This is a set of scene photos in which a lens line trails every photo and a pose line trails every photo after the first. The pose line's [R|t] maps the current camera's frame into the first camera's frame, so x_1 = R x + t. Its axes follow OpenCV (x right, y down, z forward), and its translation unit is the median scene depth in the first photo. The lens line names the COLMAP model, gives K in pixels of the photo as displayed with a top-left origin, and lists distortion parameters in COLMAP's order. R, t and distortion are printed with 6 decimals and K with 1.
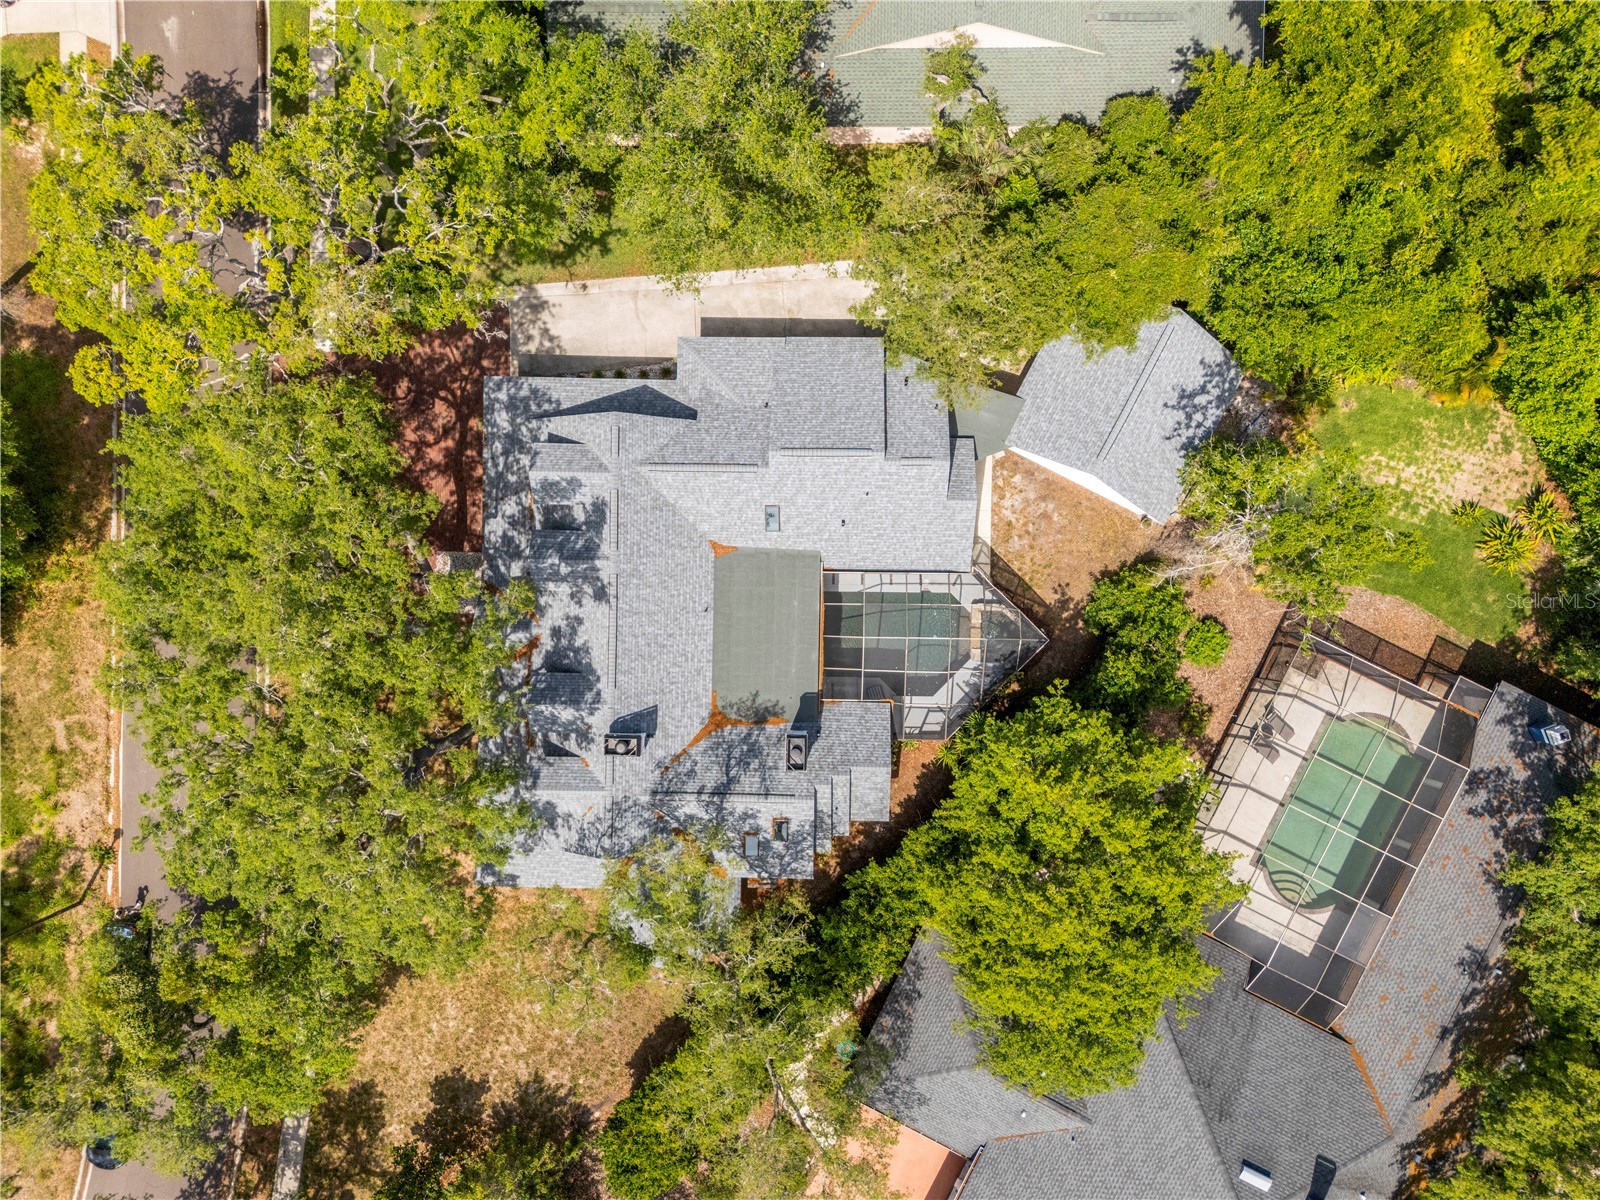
lens RADIAL K [[1172.0, 0, 797.8], [0, 1172.0, 603.4], [0, 0, 1]] dist [0.069611, -0.071058]
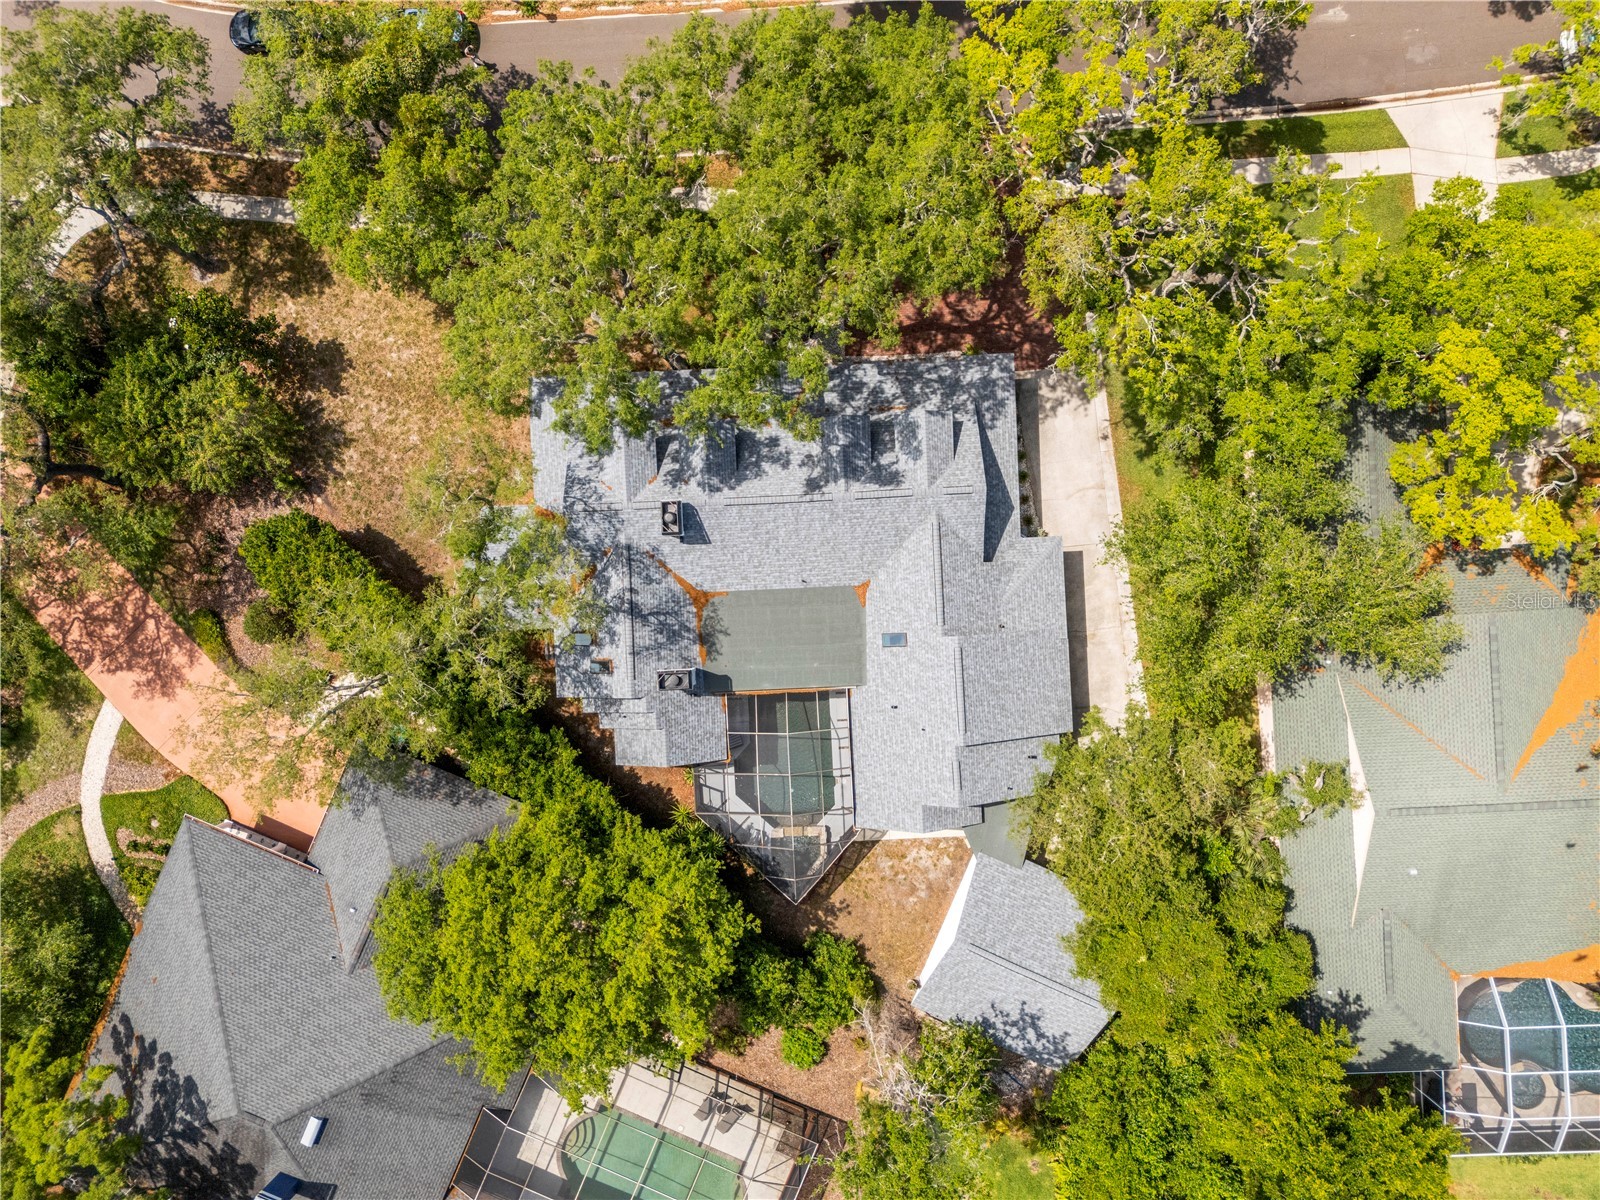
lens RADIAL K [[1172.0, 0, 797.8], [0, 1172.0, 603.4], [0, 0, 1]] dist [0.069611, -0.071058]
pose [[0.064063, 0.997335, 0.034920, -0.096305], [-0.997871, 0.063592, 0.014444, -0.003061], [0.012185, -0.035771, 0.999286, -0.053389]]
